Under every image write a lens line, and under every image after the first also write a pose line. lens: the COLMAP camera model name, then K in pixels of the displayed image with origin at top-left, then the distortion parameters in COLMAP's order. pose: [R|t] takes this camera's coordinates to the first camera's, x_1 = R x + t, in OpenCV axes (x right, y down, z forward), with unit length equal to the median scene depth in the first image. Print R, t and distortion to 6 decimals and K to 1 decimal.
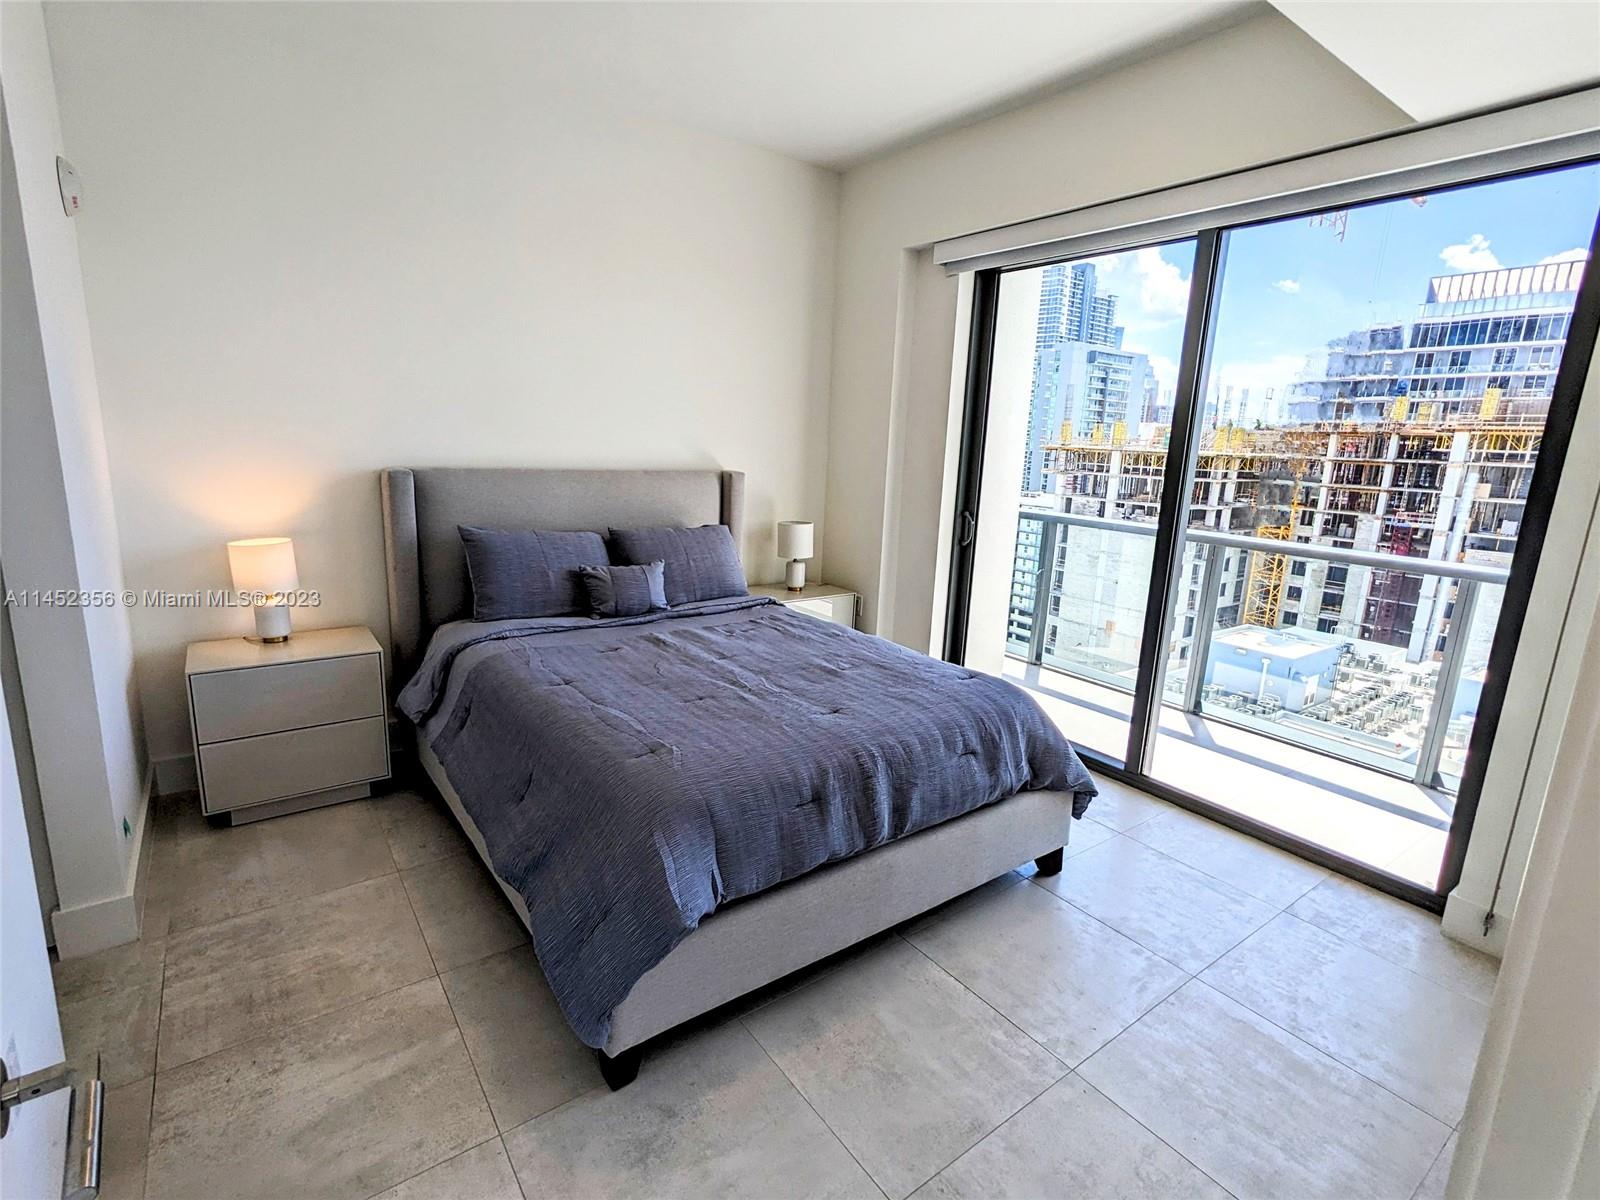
lens RADIAL K [[757.4, 0, 802.1], [0, 757.4, 606.2], [0, 0, 1]] dist [0.004675, 0.002796]
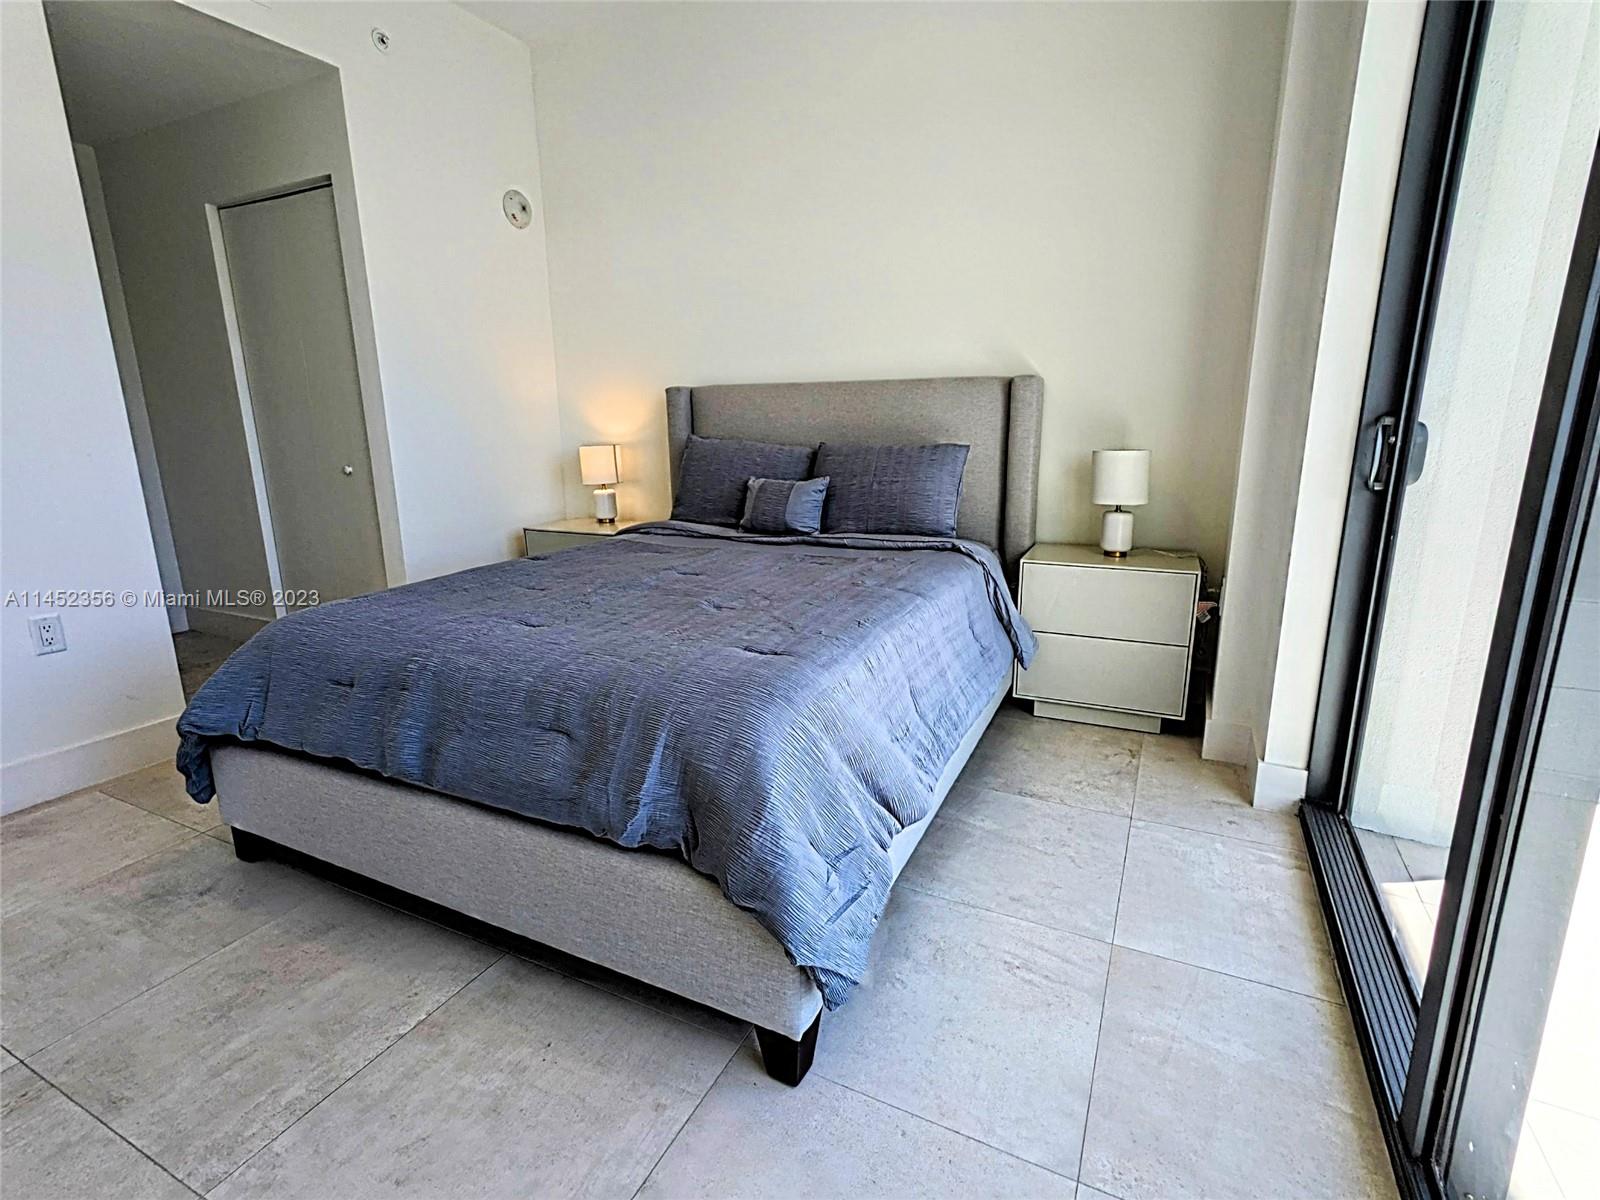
lens RADIAL K [[757.4, 0, 804.7], [0, 757.4, 596.4], [0, 0, 1]] dist [0.004675, 0.002796]
pose [[0.463597, 0.155663, -0.872265, 0.588487], [-0.160771, 0.982884, 0.089956, -0.002942], [0.871338, 0.098531, 0.480688, 0.606372]]
